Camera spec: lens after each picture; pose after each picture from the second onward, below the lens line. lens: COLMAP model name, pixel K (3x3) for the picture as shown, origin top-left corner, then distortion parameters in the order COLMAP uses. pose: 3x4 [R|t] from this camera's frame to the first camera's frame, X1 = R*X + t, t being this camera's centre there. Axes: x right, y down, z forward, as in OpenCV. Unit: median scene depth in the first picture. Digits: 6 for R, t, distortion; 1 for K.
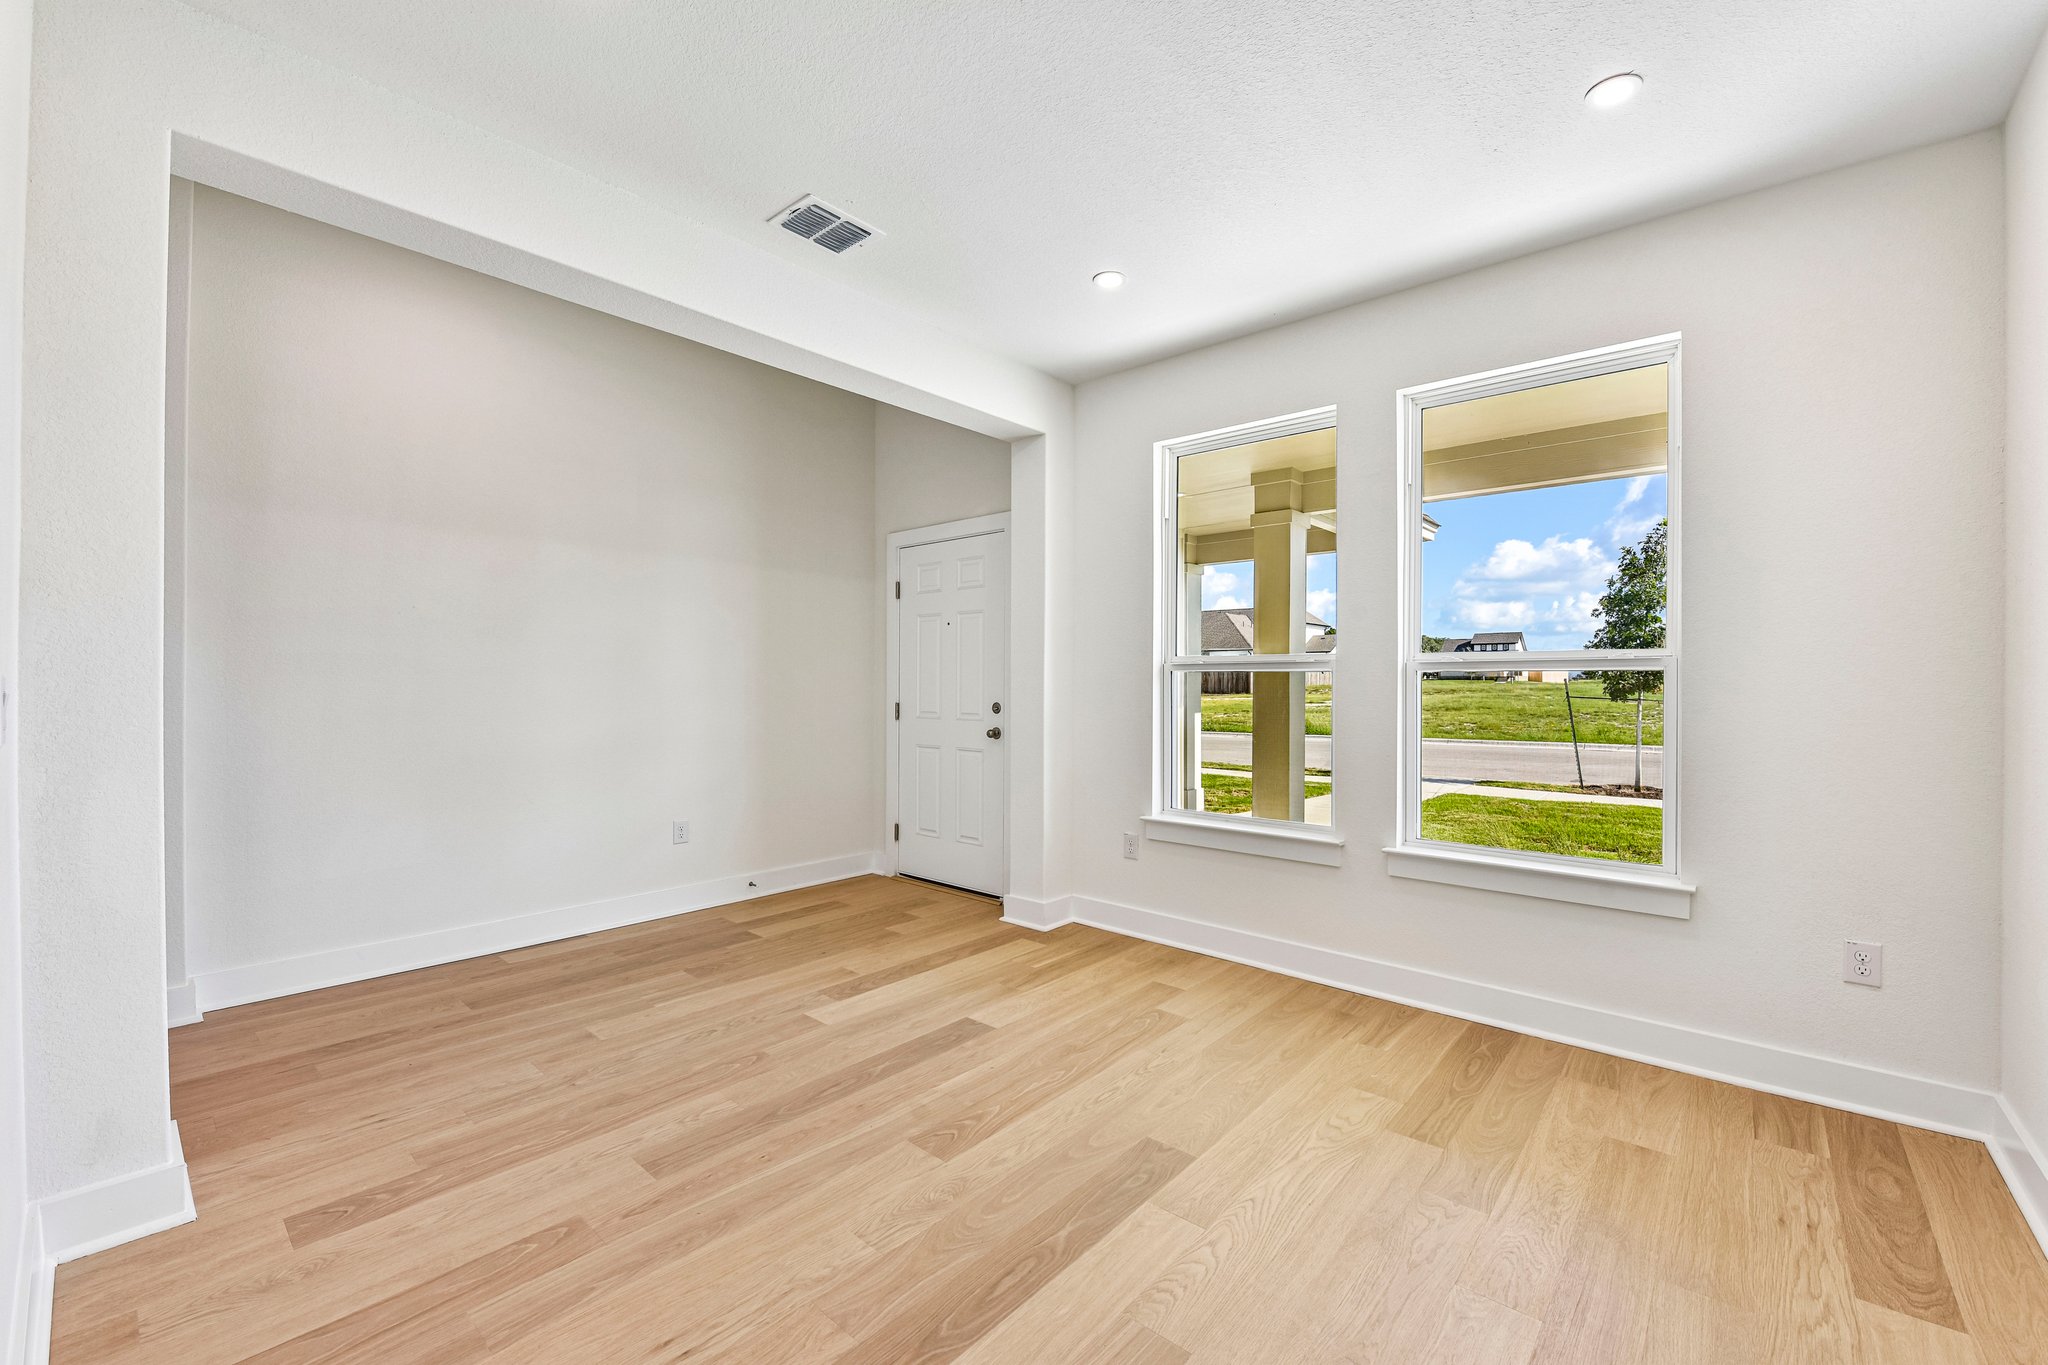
lens RADIAL K [[823.2, 0, 1032.7], [0, 823.2, 676.7], [0, 0, 1]] dist [-0.020030, -0.000262]
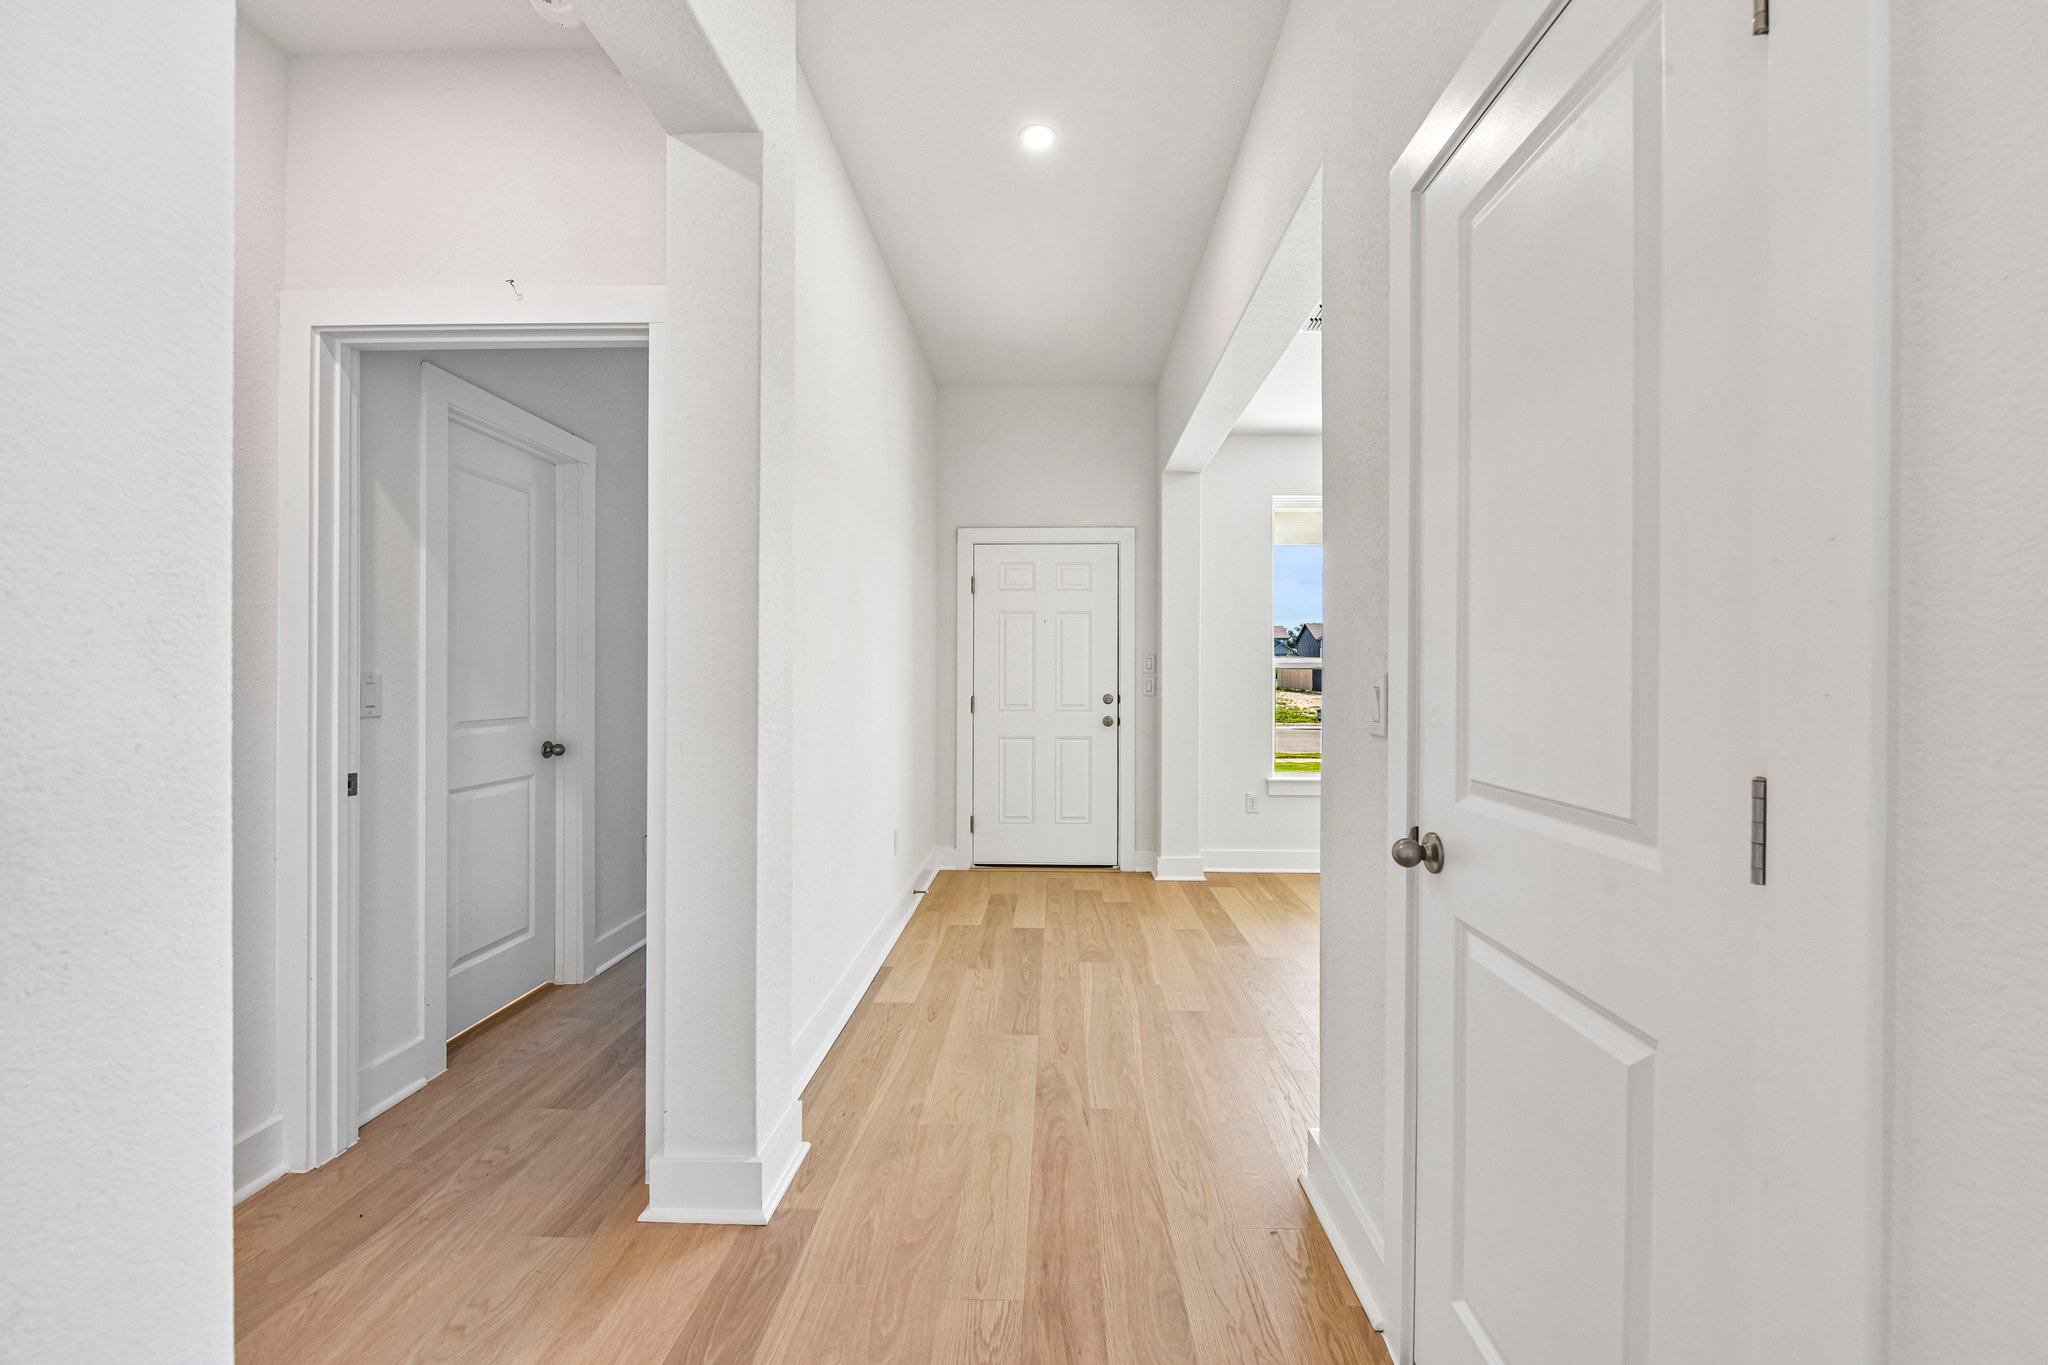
lens RADIAL K [[823.2, 0, 1032.7], [0, 823.2, 676.7], [0, 0, 1]] dist [-0.020030, -0.000262]
pose [[0.774238, 0.001085, 0.632893, -1.090442], [-0.004557, 0.999982, 0.003861, 0.004796], [-0.632878, -0.005873, 0.774229, 0.252416]]
